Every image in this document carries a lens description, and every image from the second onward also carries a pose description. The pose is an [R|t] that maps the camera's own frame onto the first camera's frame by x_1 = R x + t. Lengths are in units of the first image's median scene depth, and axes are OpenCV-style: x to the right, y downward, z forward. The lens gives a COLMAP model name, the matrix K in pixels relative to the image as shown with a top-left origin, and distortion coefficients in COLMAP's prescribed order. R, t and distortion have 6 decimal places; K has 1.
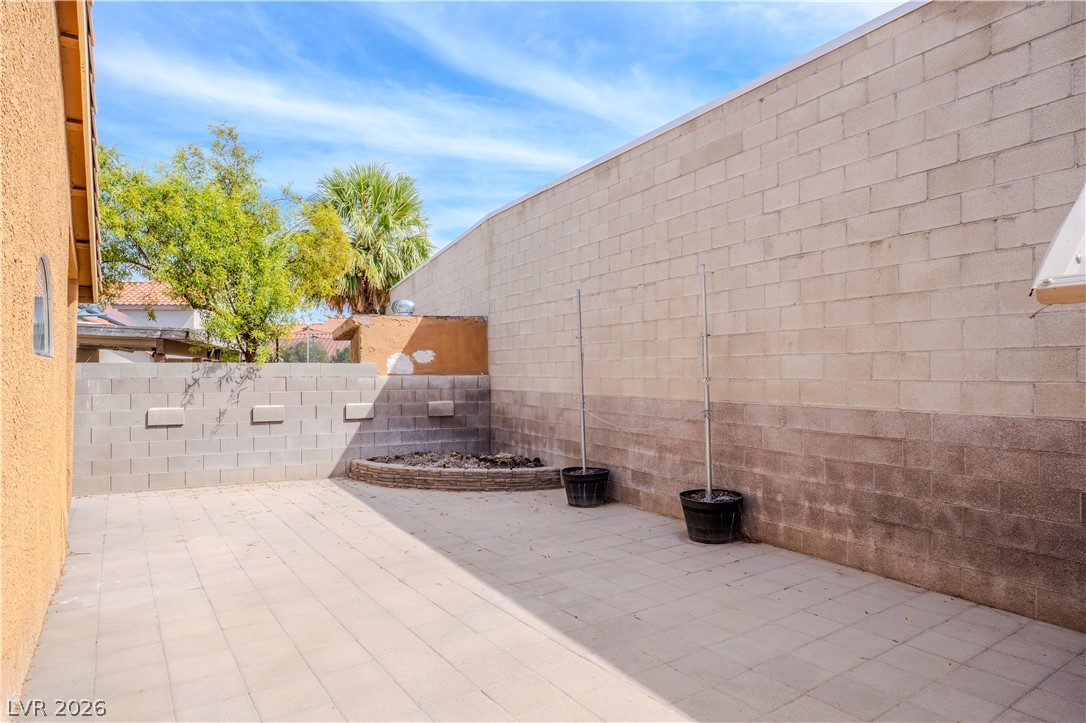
lens RADIAL K [[605.8, 0, 539.9], [0, 605.8, 359.4], [0, 0, 1]] dist [-0.006286, -0.000157]
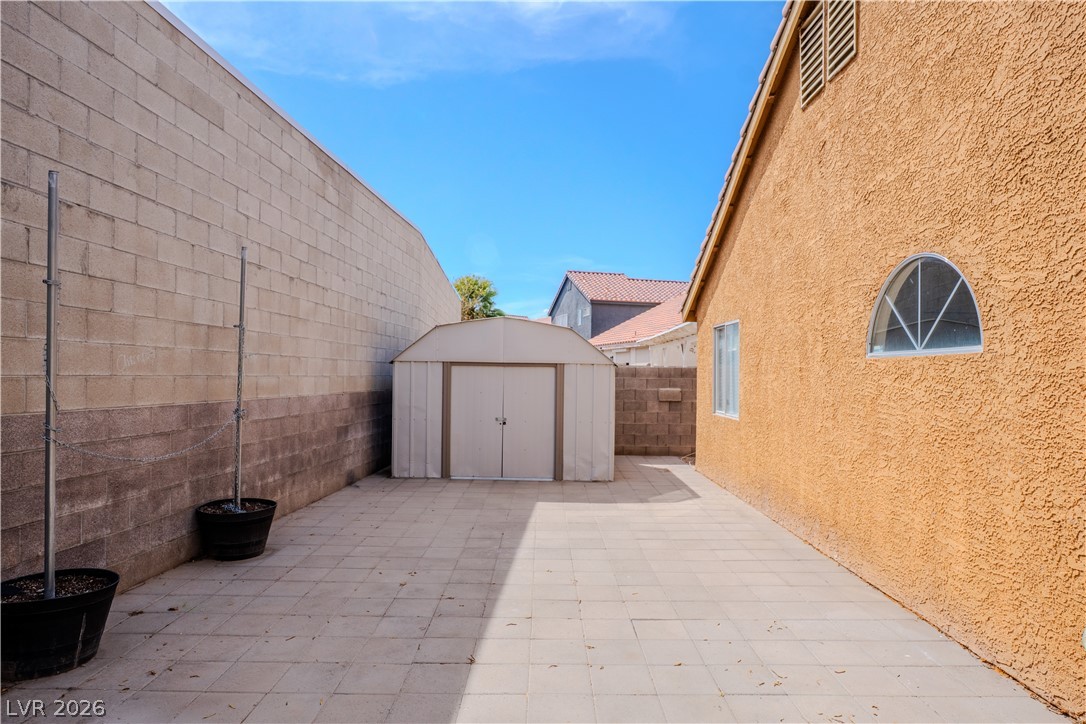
lens RADIAL K [[605.8, 0, 541.3], [0, 605.8, 368.8], [0, 0, 1]] dist [-0.006286, -0.000157]
pose [[-0.812031, 0.003755, 0.583603, -0.541843], [-0.017372, 0.999381, -0.030601, 0.037298], [-0.583356, -0.034988, -0.811462, 1.317121]]
